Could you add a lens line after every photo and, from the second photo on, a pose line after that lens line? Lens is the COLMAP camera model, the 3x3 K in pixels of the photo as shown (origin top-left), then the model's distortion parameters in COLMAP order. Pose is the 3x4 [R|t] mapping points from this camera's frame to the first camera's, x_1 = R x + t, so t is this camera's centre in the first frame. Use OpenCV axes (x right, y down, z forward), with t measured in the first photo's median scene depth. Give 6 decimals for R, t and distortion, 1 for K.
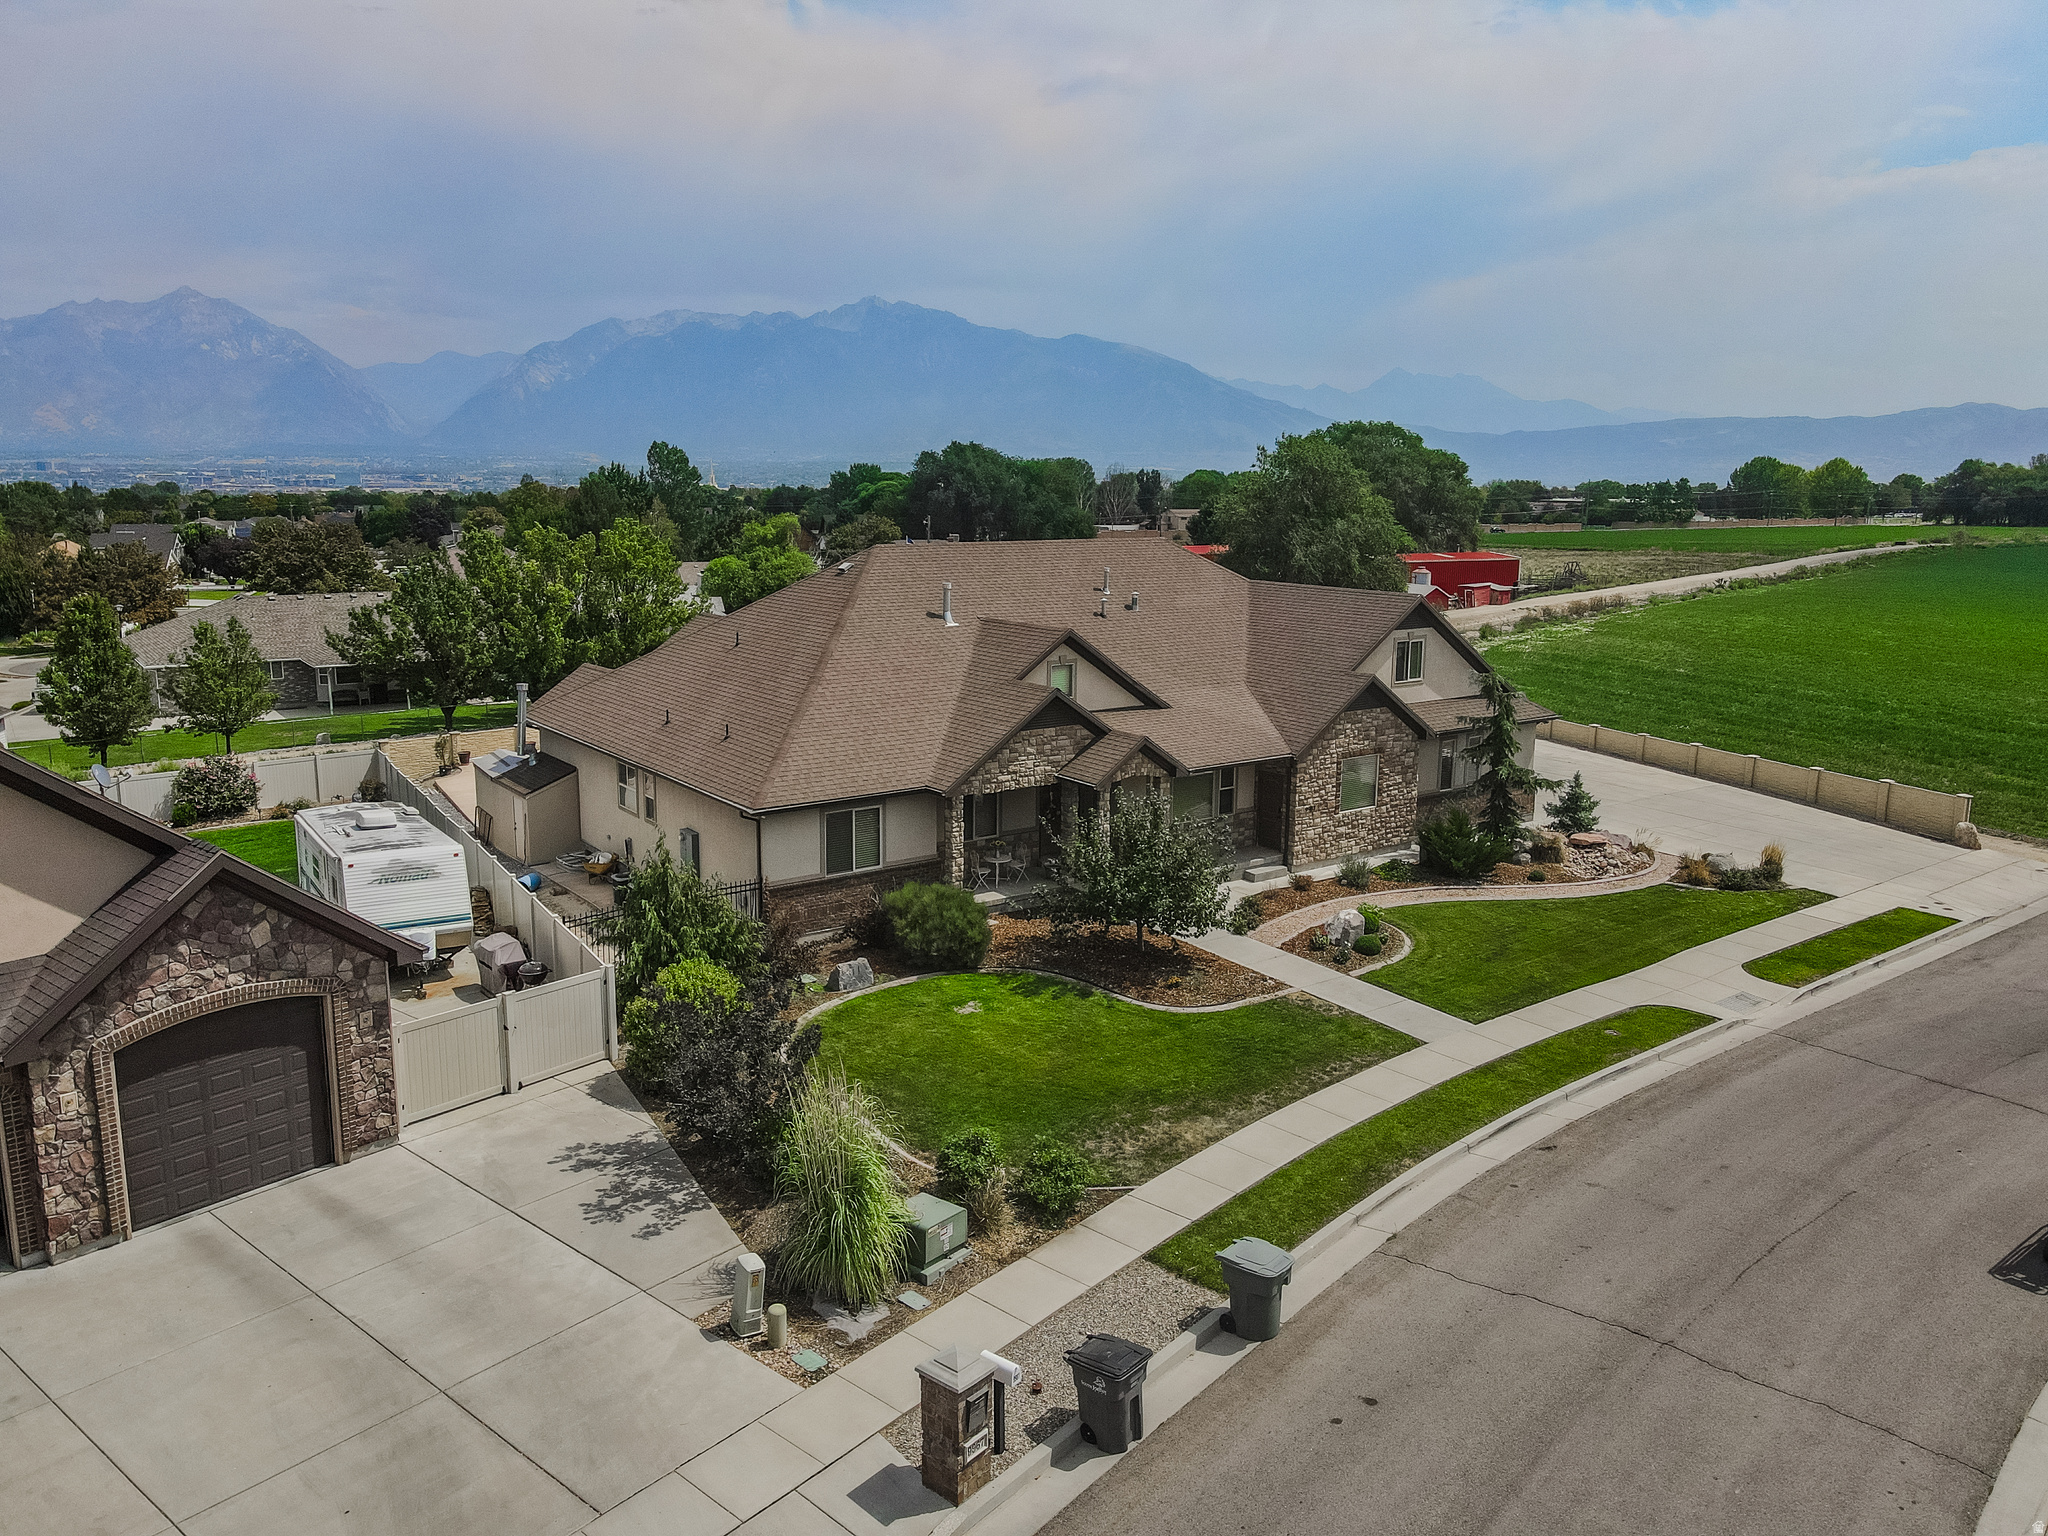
lens RADIAL K [[1498.7, 0, 1016.5], [0, 1498.7, 771.3], [0, 0, 1]] dist [-0.006412, 0.052674]
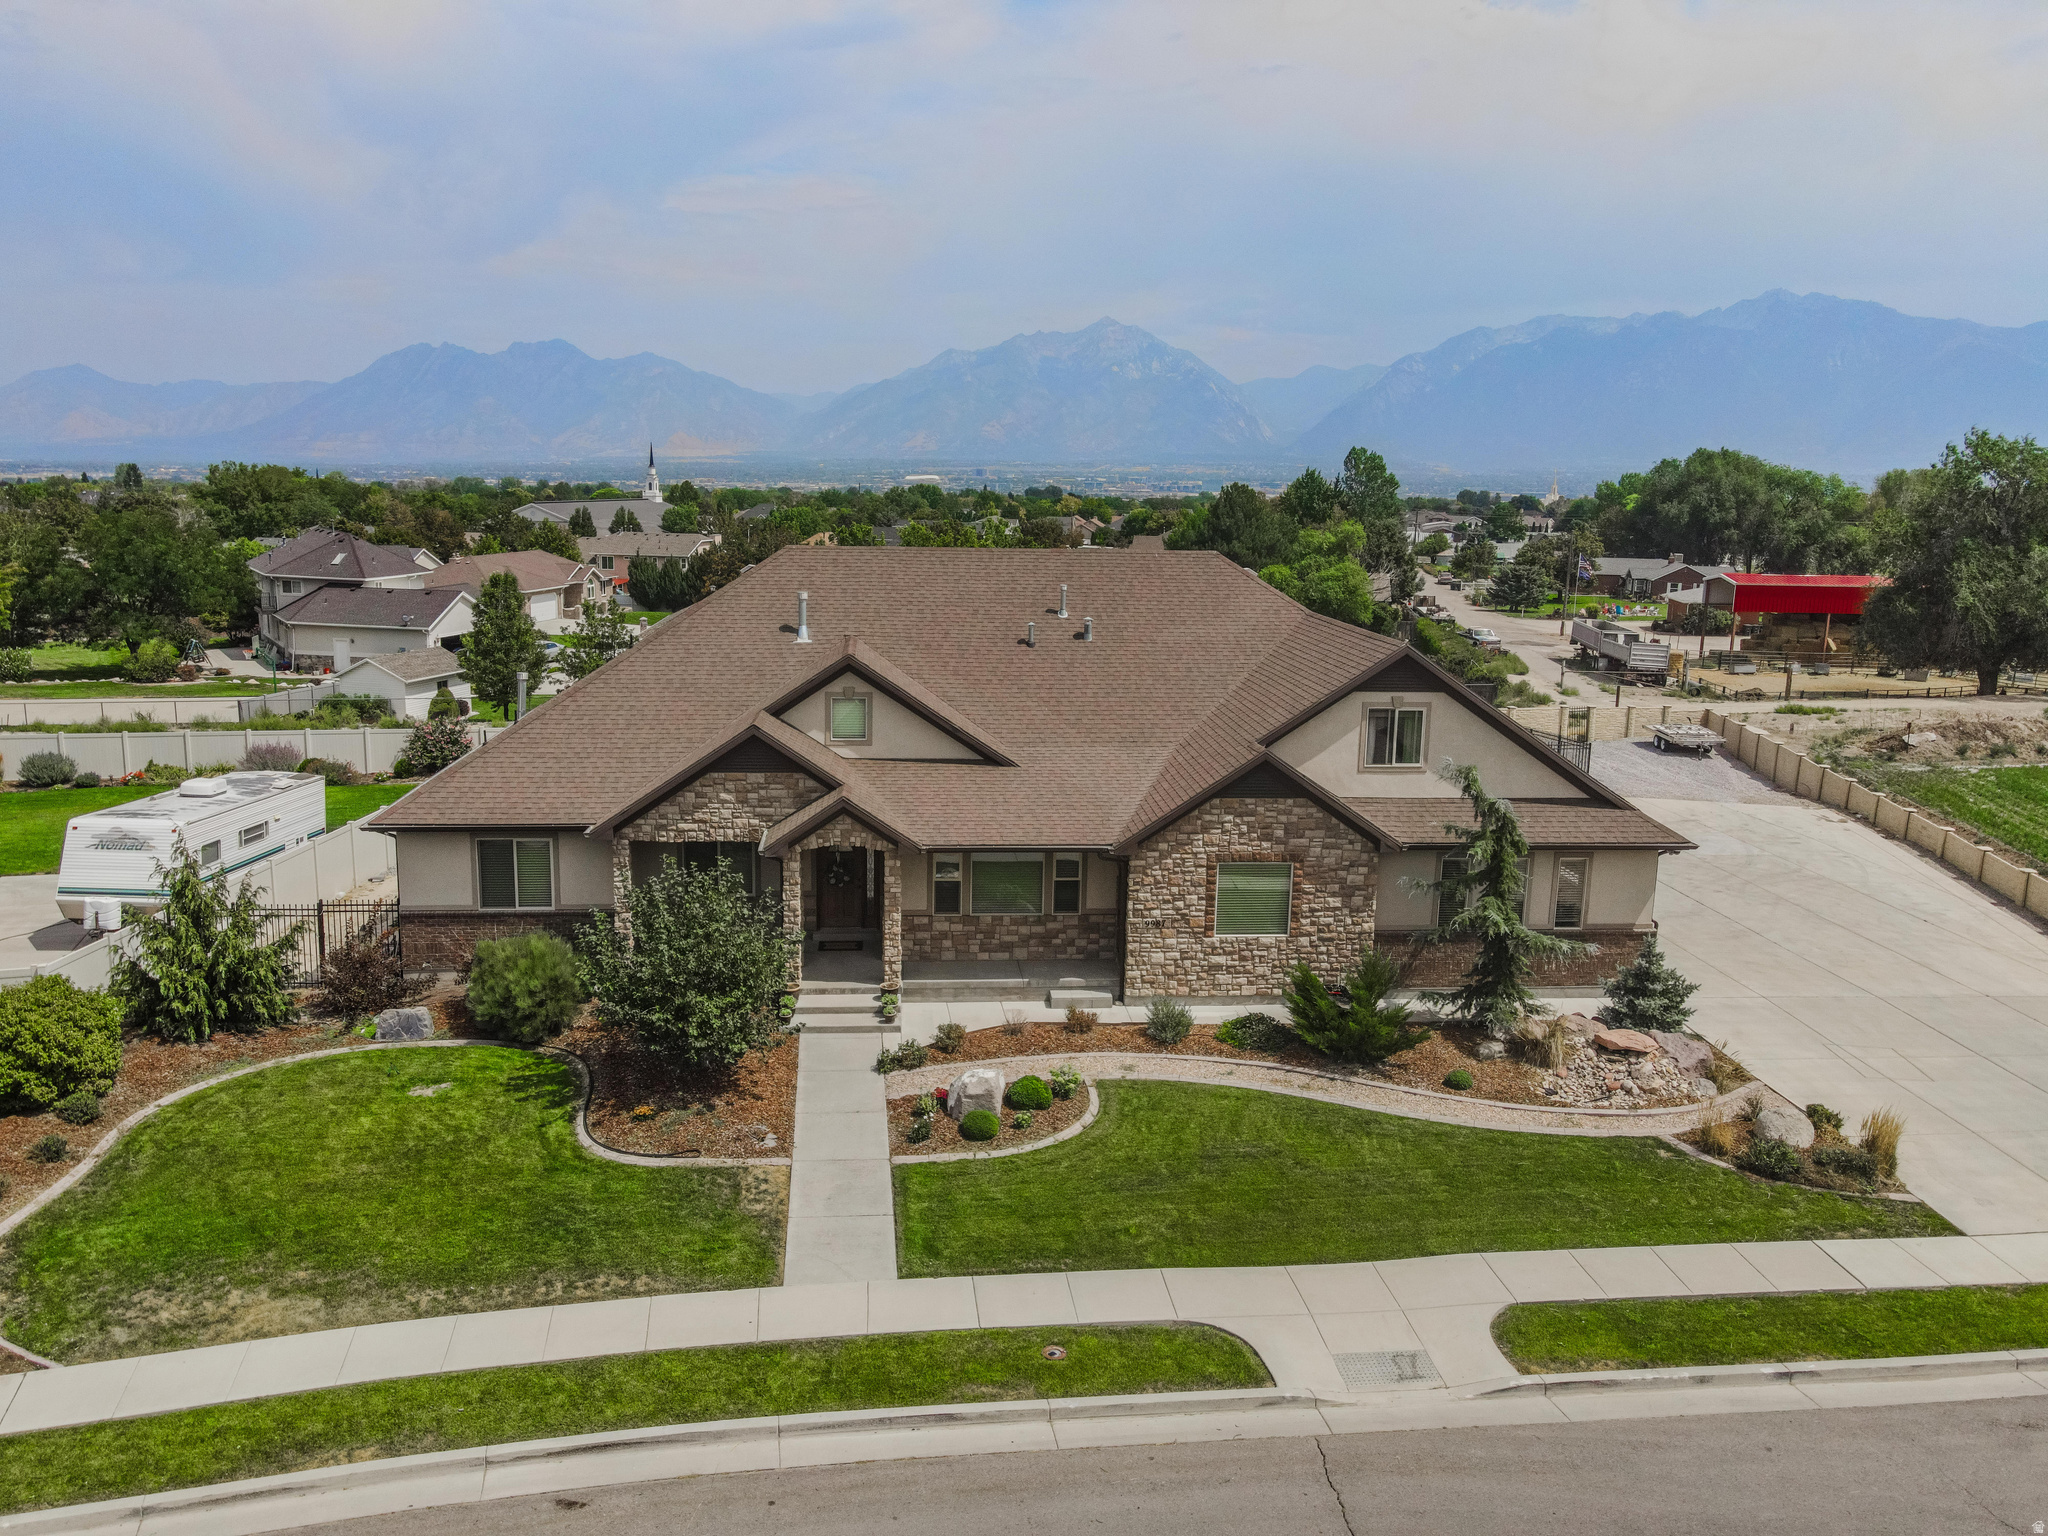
lens RADIAL K [[1498.7, 0, 1016.5], [0, 1498.7, 771.3], [0, 0, 1]] dist [-0.006412, 0.052674]
pose [[0.855819, 0.110437, -0.505349, 0.524450], [-0.113613, 0.993219, 0.024649, -0.062187], [0.504645, 0.036319, 0.862563, 0.346780]]
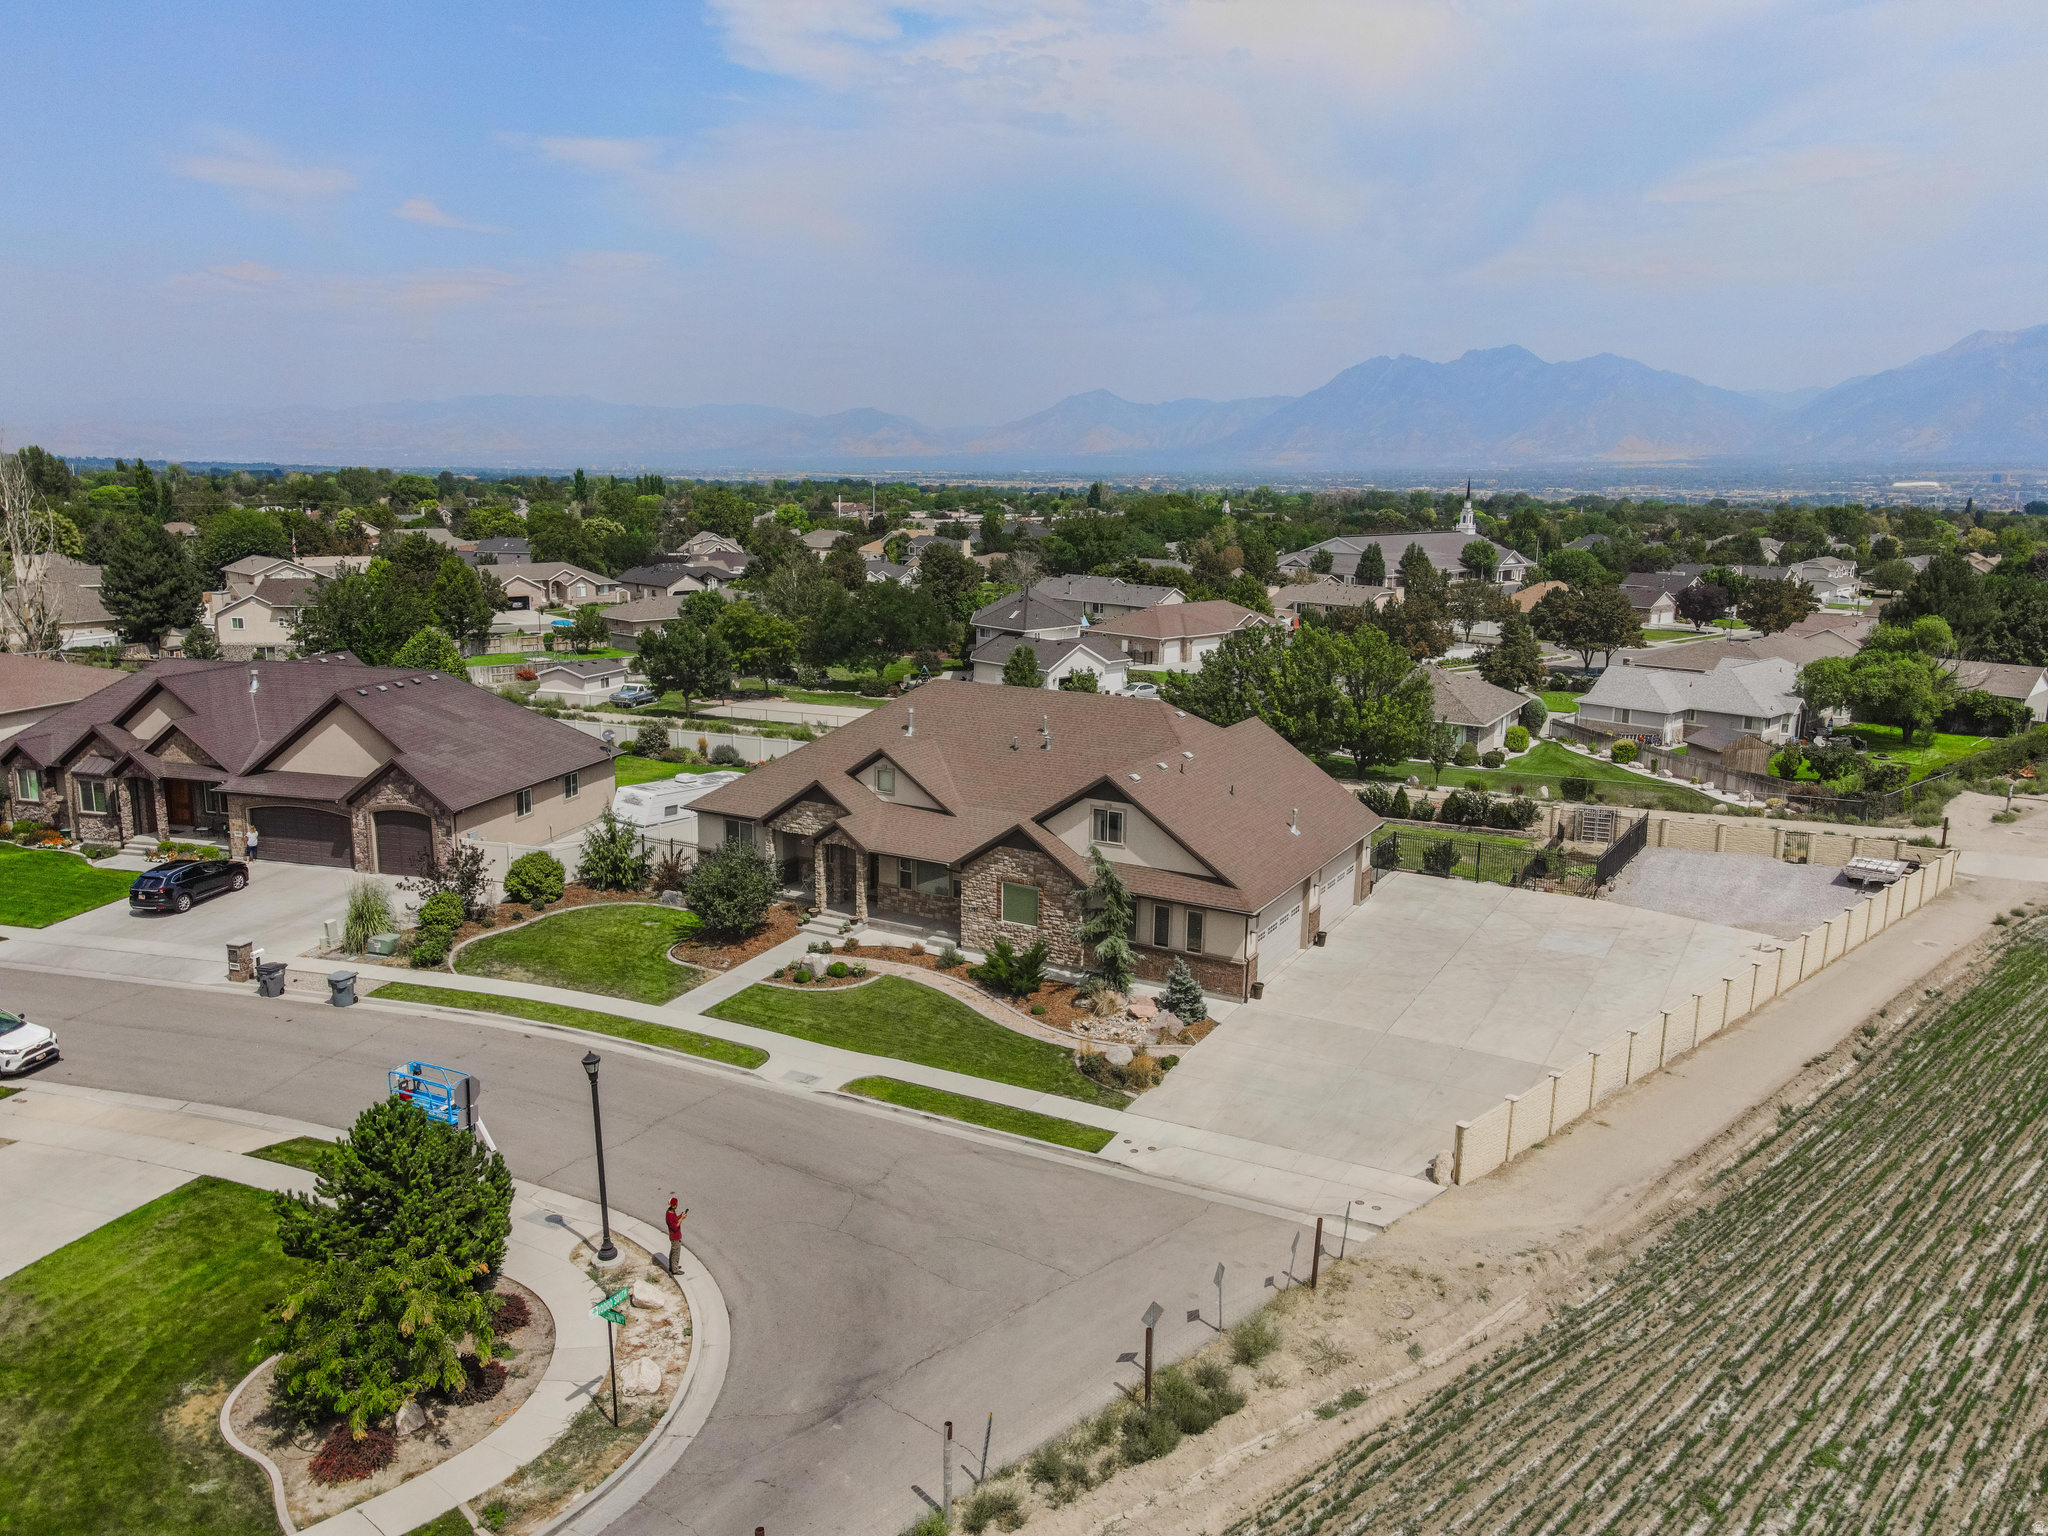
lens RADIAL K [[1498.7, 0, 1016.5], [0, 1498.7, 771.3], [0, 0, 1]] dist [-0.006412, 0.052674]
pose [[0.417758, 0.182612, -0.890017, 1.480416], [-0.188366, 0.975717, 0.111780, -0.271222], [0.888817, 0.120952, 0.442012, 0.433157]]
